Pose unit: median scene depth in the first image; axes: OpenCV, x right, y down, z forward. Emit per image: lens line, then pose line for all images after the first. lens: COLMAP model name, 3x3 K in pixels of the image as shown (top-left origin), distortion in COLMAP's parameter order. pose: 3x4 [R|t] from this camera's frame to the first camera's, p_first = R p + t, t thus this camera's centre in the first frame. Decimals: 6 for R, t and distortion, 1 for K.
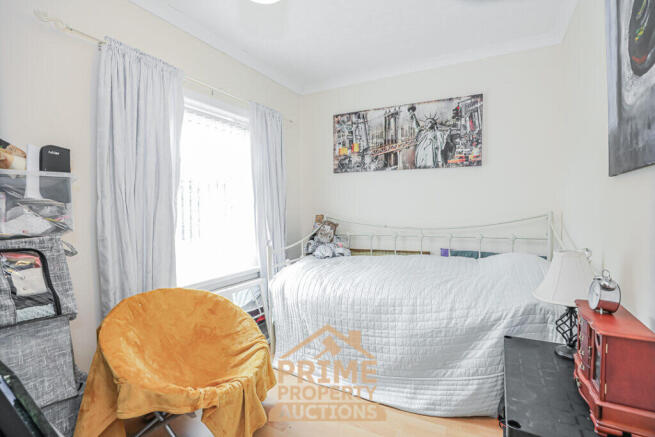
lens RADIAL K [[304.1, 0, 326.2], [0, 304.1, 218.4], [0, 0, 1]] dist [-0.036759, 0.006975]
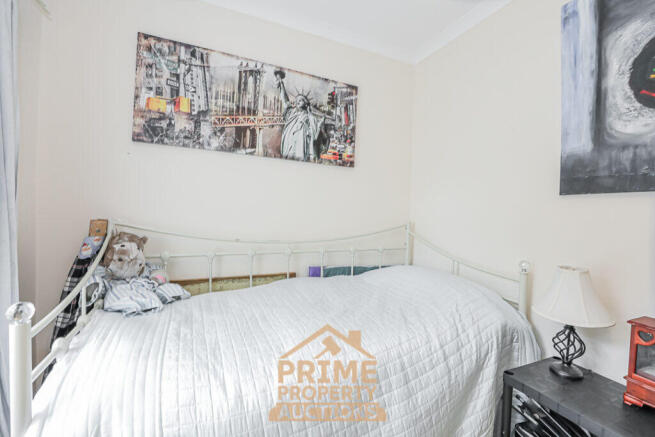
lens RADIAL K [[304.1, 0, 328.1], [0, 304.1, 218.0], [0, 0, 1]] dist [-0.036759, 0.006975]
pose [[0.605331, 0.024041, 0.795611, -0.203592], [-0.009083, 0.999687, -0.023297, -0.007650], [-0.795922, 0.006876, 0.605360, 0.480996]]
